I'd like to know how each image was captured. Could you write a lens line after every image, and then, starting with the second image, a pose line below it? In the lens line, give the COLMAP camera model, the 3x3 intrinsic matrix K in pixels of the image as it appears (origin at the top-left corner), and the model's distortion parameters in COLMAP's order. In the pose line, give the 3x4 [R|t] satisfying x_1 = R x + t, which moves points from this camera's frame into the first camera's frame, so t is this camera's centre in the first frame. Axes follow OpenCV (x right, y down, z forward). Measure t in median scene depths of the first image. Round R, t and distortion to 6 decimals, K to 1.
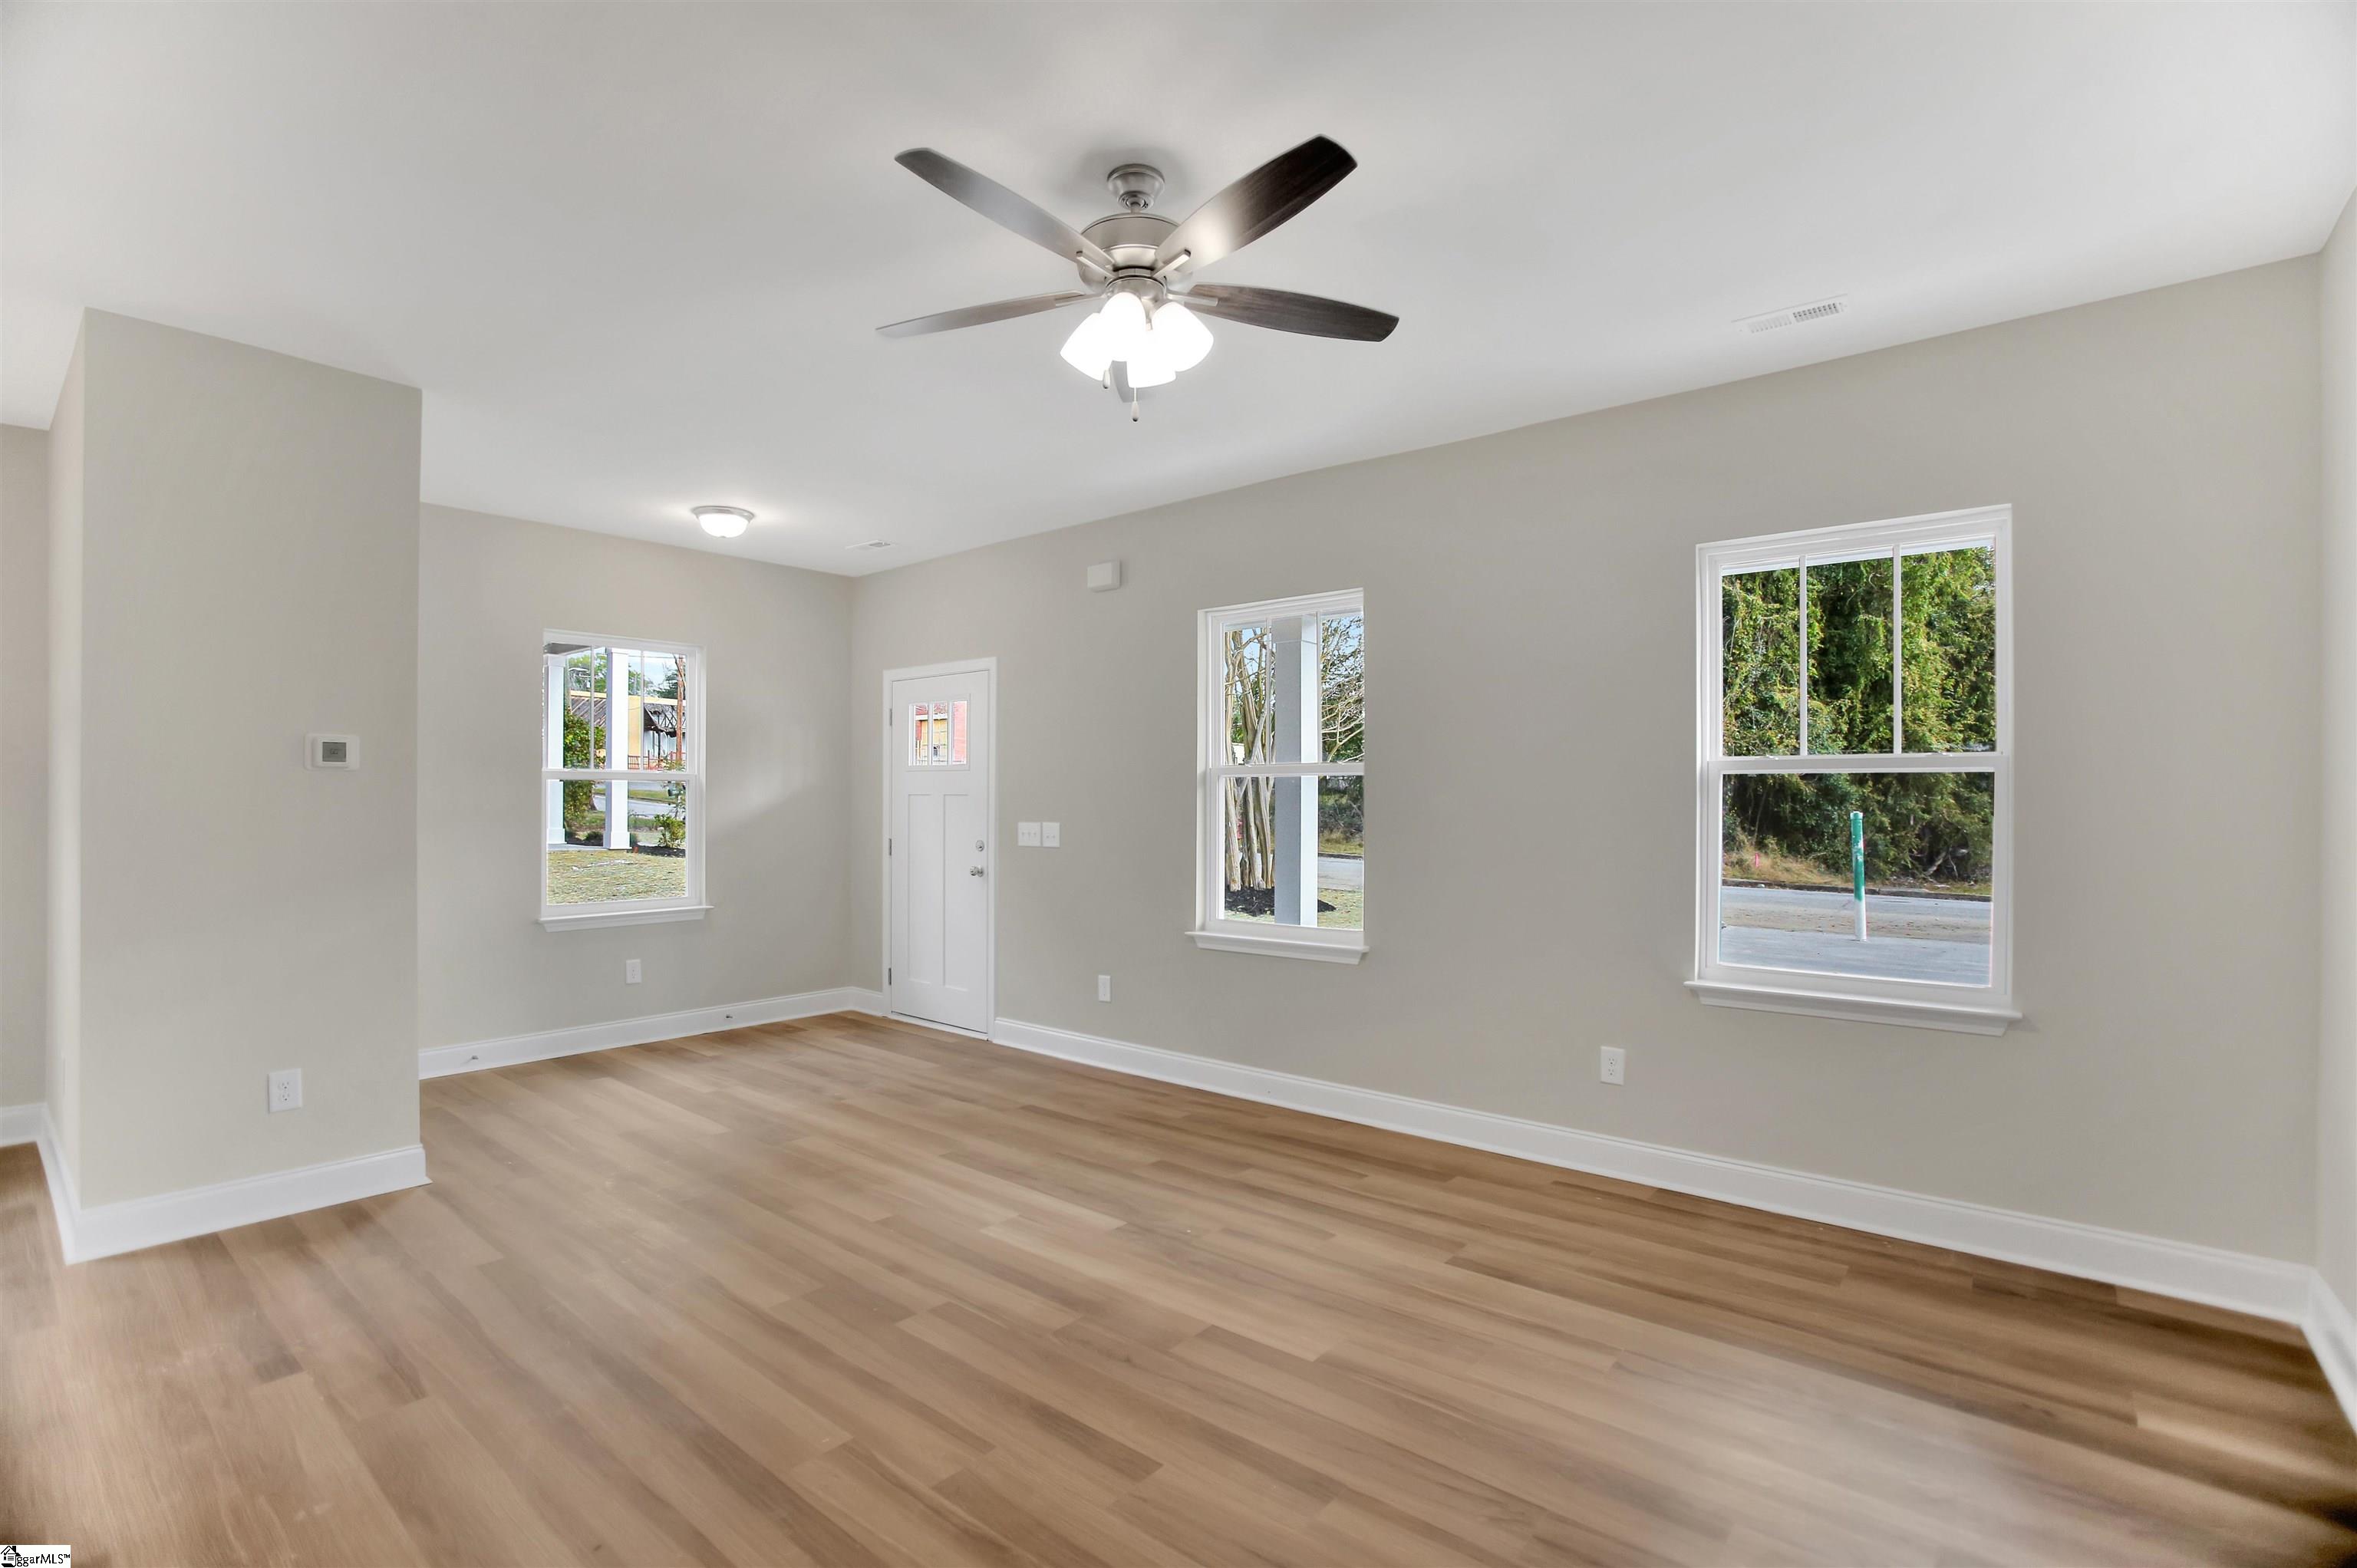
lens RADIAL K [[1086.9, 0, 1160.0], [0, 1086.9, 786.8], [0, 0, 1]] dist [-0.067902, 0.021960]
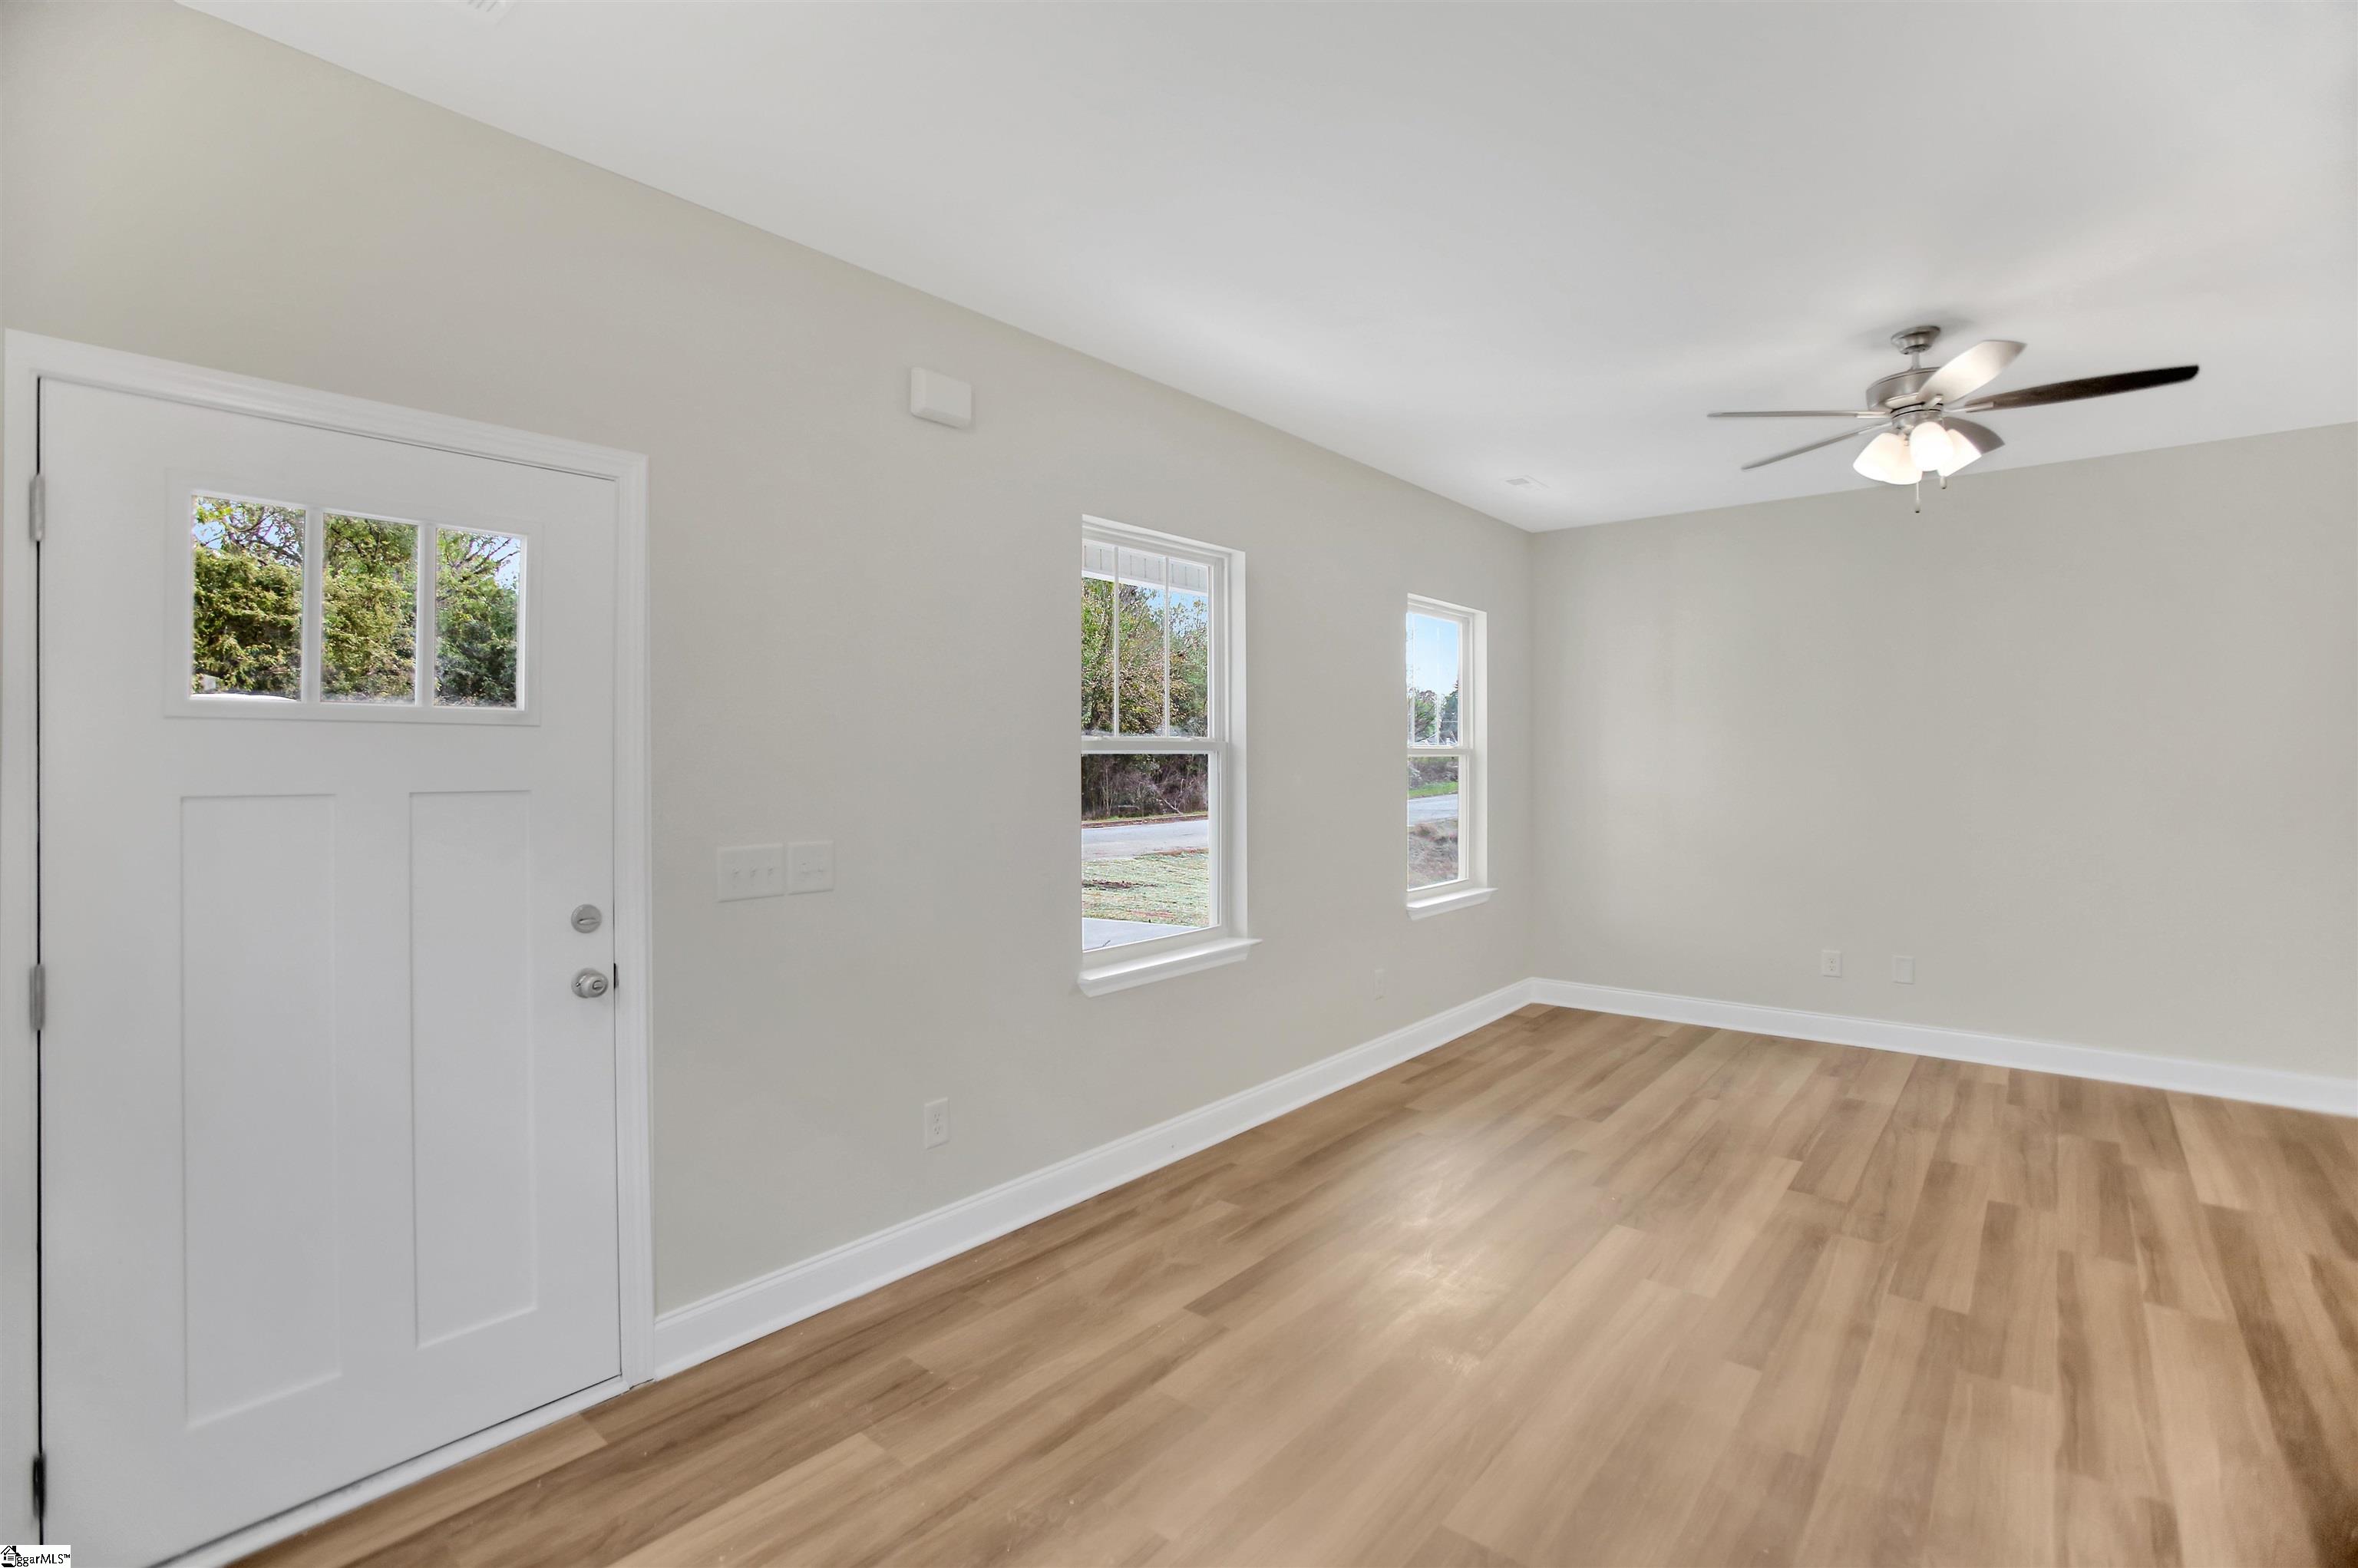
lens RADIAL K [[1087.4, 0, 1160.5], [0, 1087.4, 786.8], [0, 0, 1]] dist [-0.067902, 0.021960]
pose [[-0.002112, -0.019394, 0.999810, -0.953214], [-0.005424, 0.999797, 0.019383, -0.000315], [-0.999983, -0.005382, -0.002217, 1.387608]]
